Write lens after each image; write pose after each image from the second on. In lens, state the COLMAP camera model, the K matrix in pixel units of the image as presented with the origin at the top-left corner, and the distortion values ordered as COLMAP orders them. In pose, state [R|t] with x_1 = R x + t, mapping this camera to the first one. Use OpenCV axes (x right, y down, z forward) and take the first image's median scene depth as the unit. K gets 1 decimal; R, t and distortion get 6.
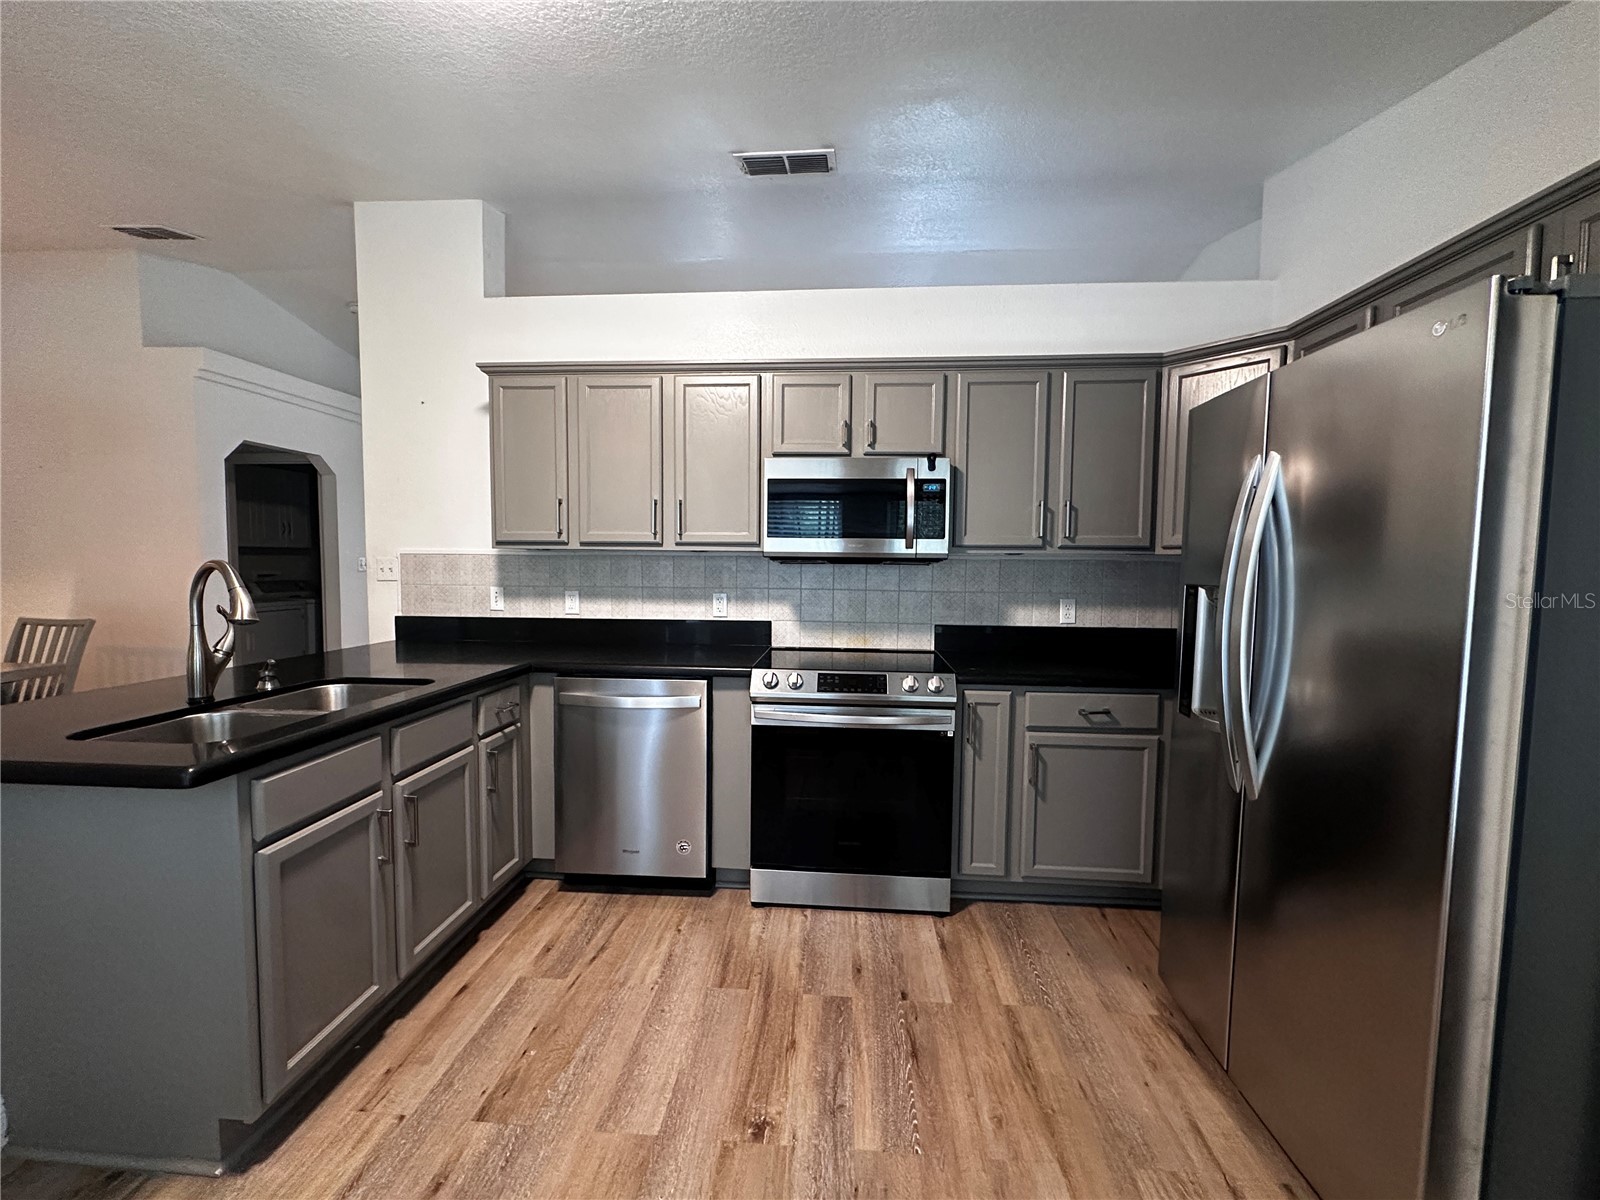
lens RADIAL K [[640.9, 0, 798.2], [0, 640.9, 599.9], [0, 0, 1]] dist [-0.004366, 0.001326]
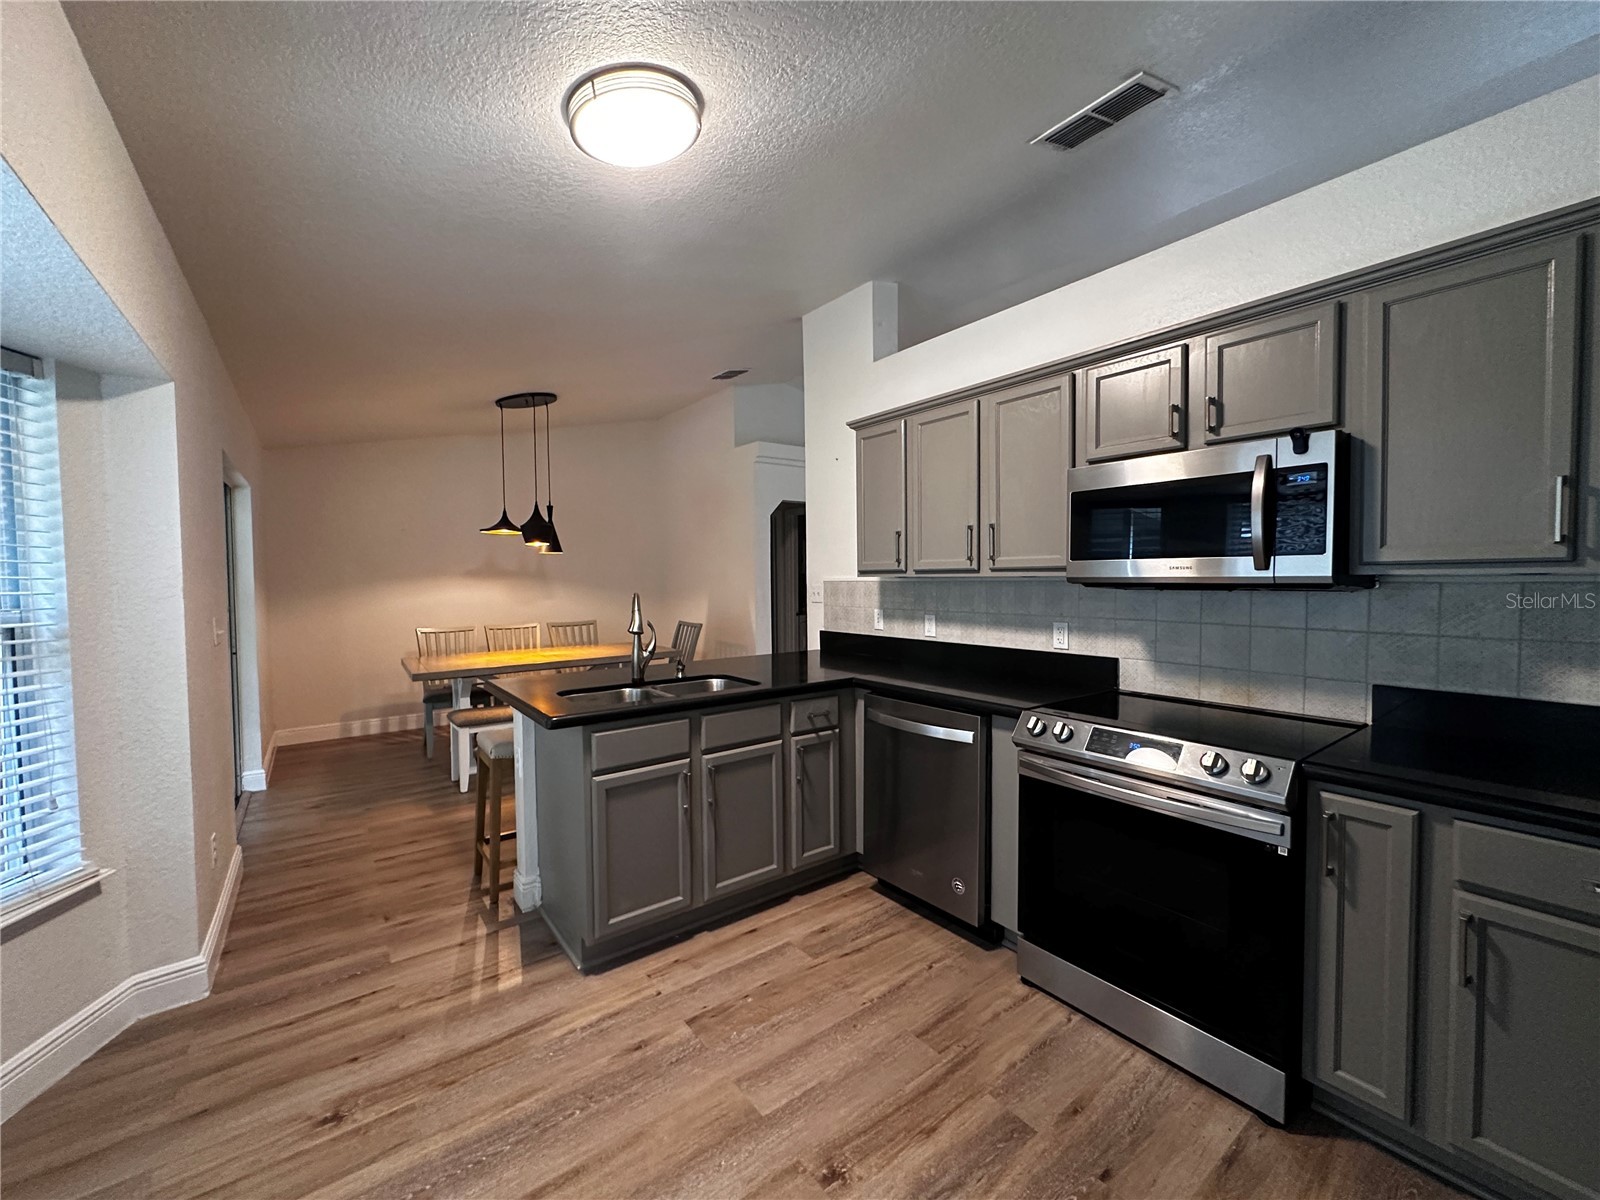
lens RADIAL K [[640.9, 0, 801.9], [0, 640.9, 600.6], [0, 0, 1]] dist [-0.004366, 0.001326]
pose [[0.659200, 0.012416, -0.751865, 0.386980], [-0.029892, 0.999506, -0.009702, -0.026819], [0.751373, 0.028870, 0.659246, 0.178291]]
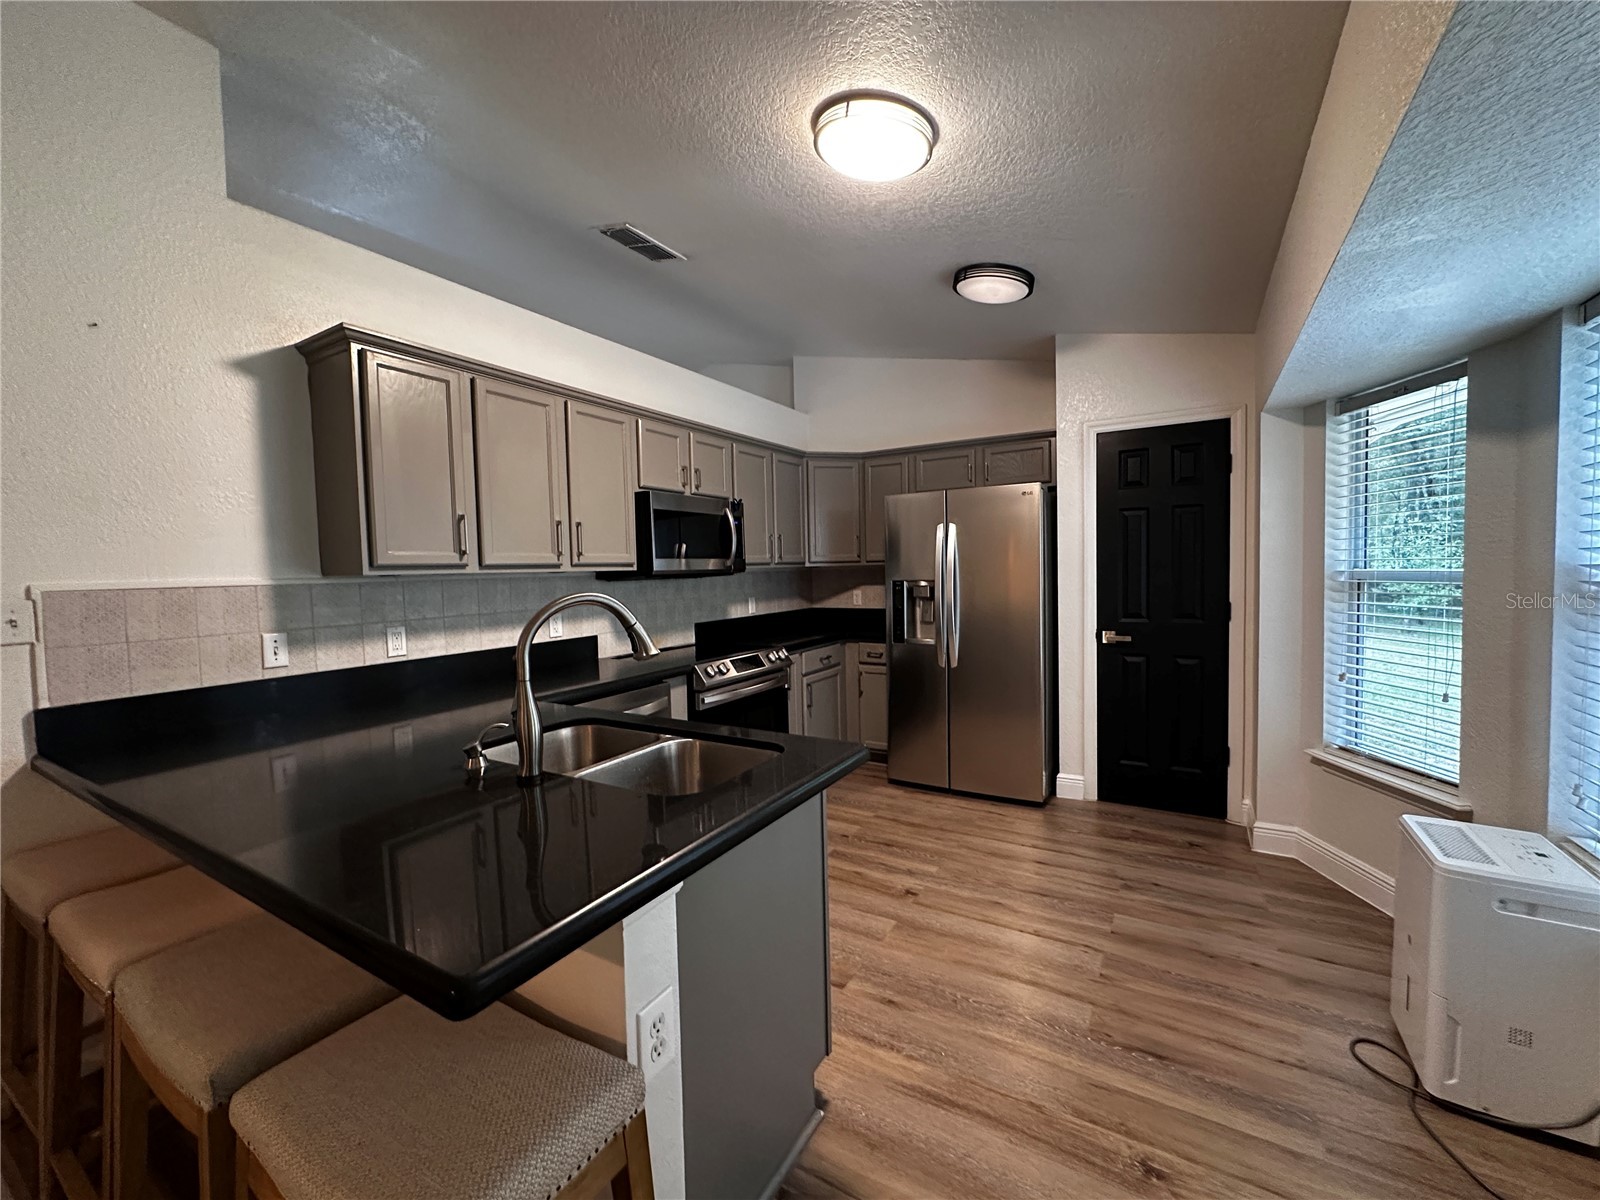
lens RADIAL K [[640.9, 0, 799.7], [0, 640.9, 602.7], [0, 0, 1]] dist [-0.004366, 0.001326]
pose [[0.450334, -0.066978, 0.890345, -1.053178], [0.084712, 0.995889, 0.032071, -0.034451], [-0.888833, 0.060980, 0.454156, 0.253920]]
